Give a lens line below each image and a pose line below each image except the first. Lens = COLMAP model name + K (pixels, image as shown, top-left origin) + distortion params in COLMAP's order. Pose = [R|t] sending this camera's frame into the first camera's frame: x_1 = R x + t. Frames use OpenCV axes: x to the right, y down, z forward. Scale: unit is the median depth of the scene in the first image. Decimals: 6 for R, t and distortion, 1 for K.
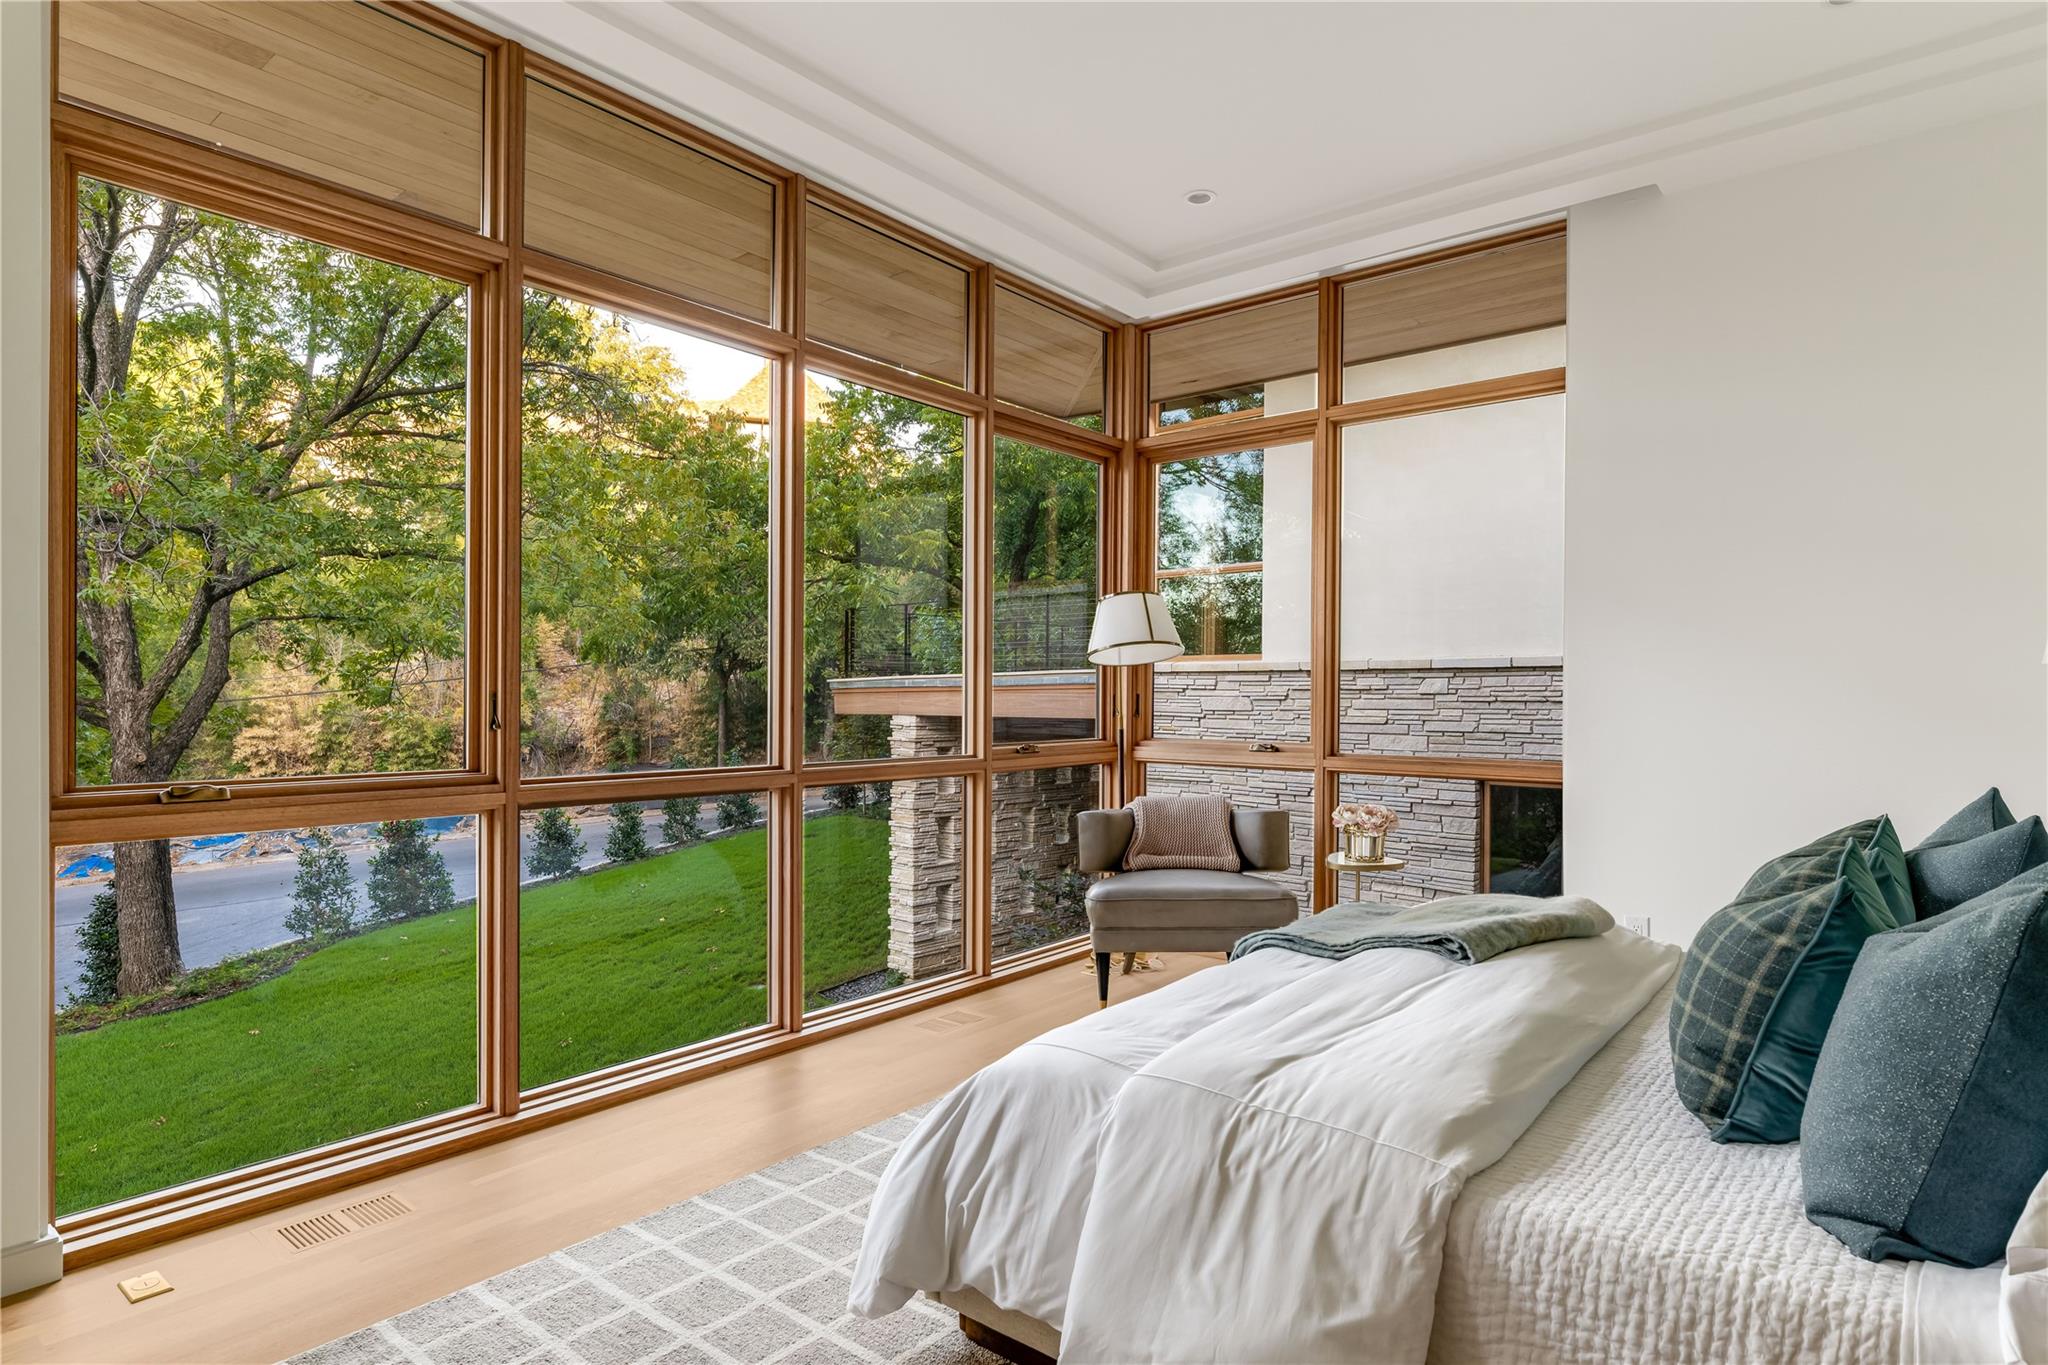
lens RADIAL K [[1098.9, 0, 1017.1], [0, 1098.9, 693.8], [0, 0, 1]] dist [0.005204, 0.001077]
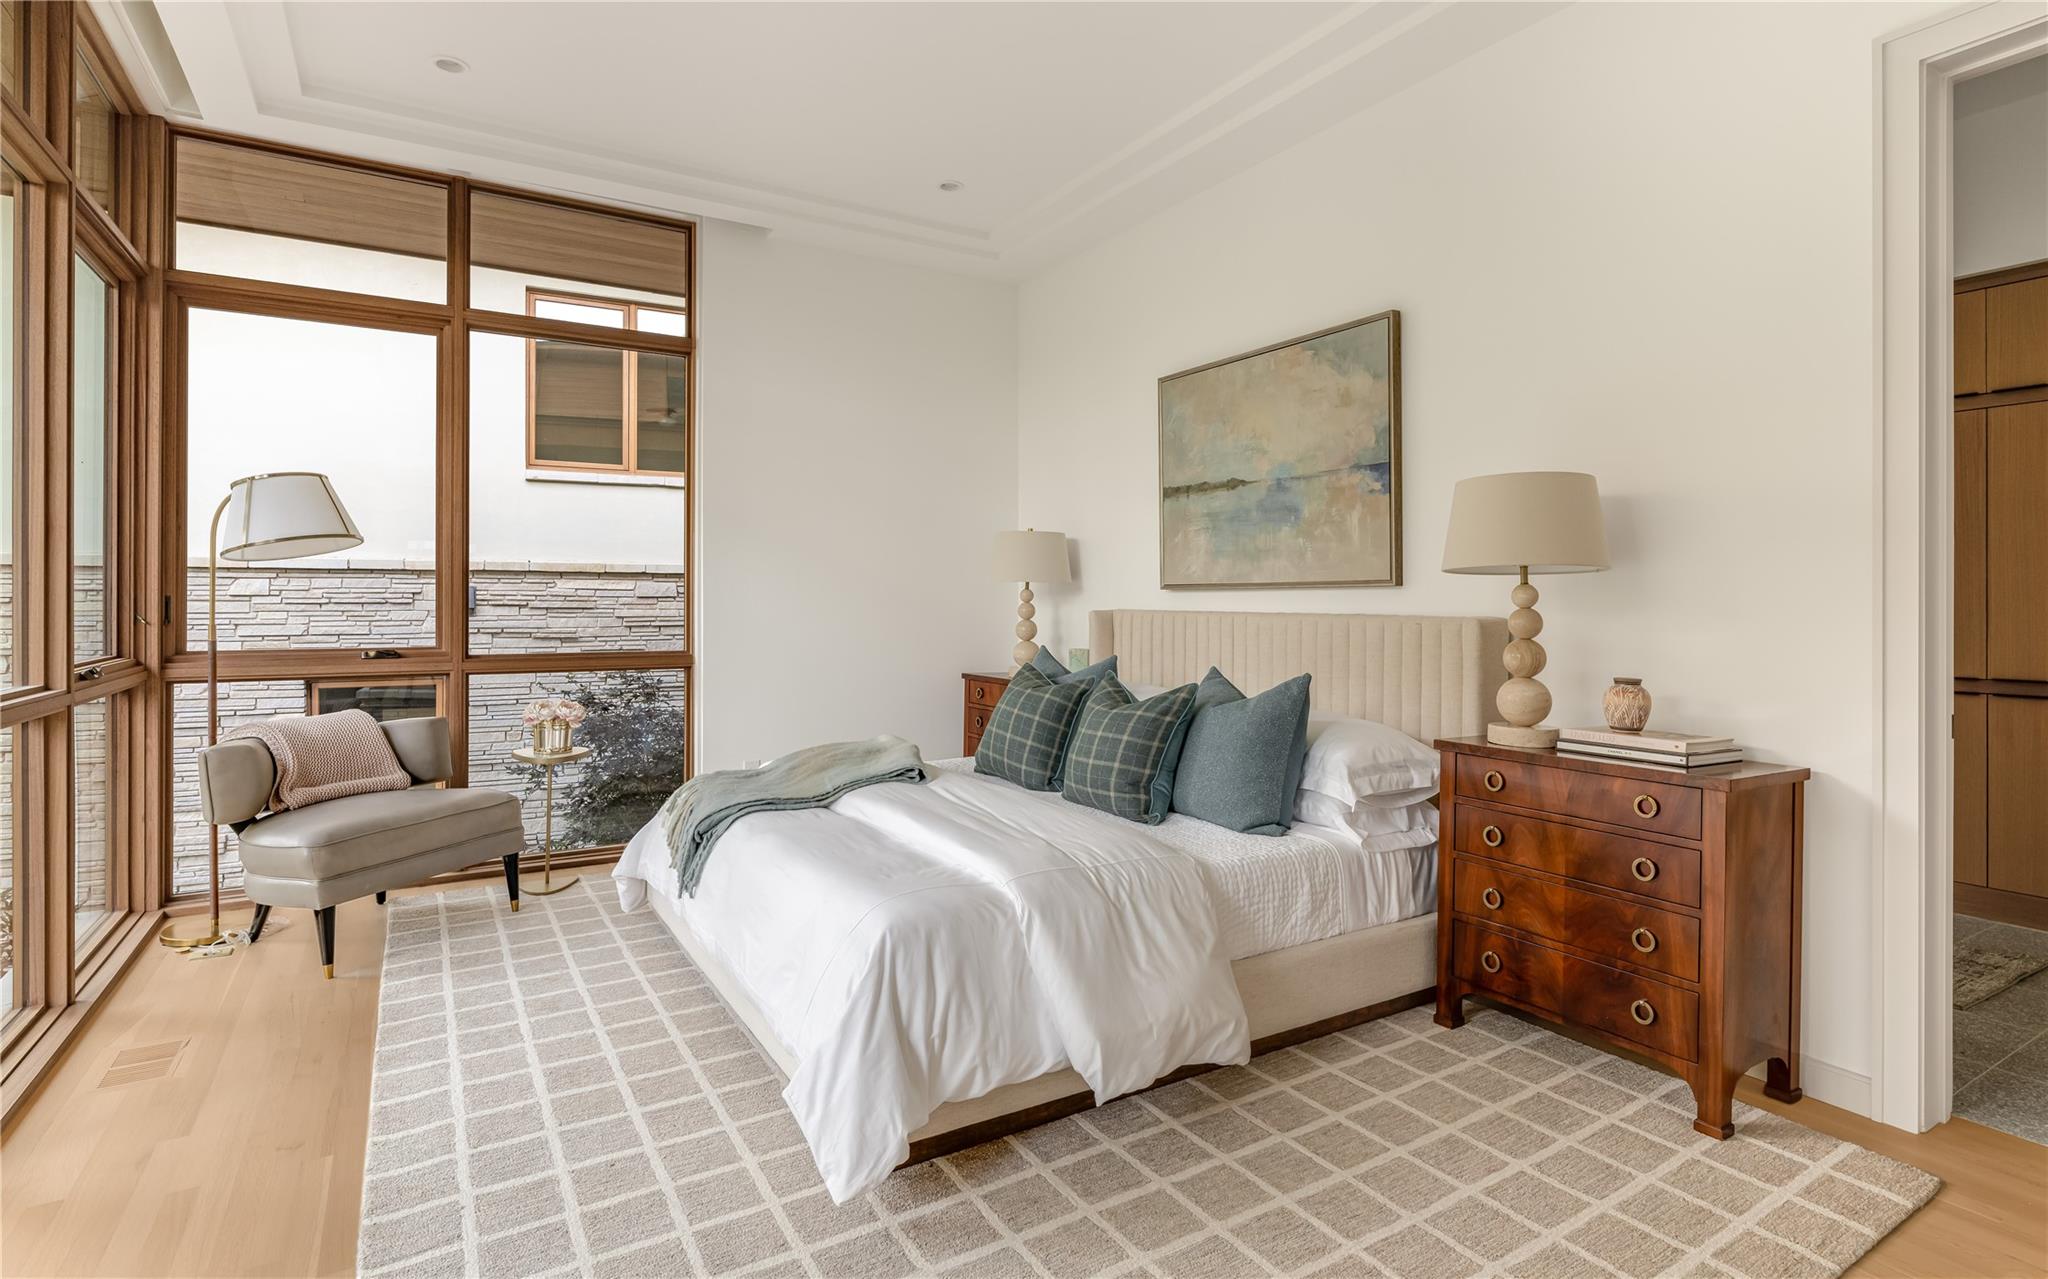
lens RADIAL K [[1088.9, 0, 923.2], [0, 1088.9, 590.2], [0, 0, 1]] dist [0.002412, 0.000135]
pose [[0.352169, 0.005296, 0.935921, -0.493311], [-0.001293, 0.999986, -0.005172, -0.000657], [-0.935935, 0.000611, 0.352171, 0.262116]]
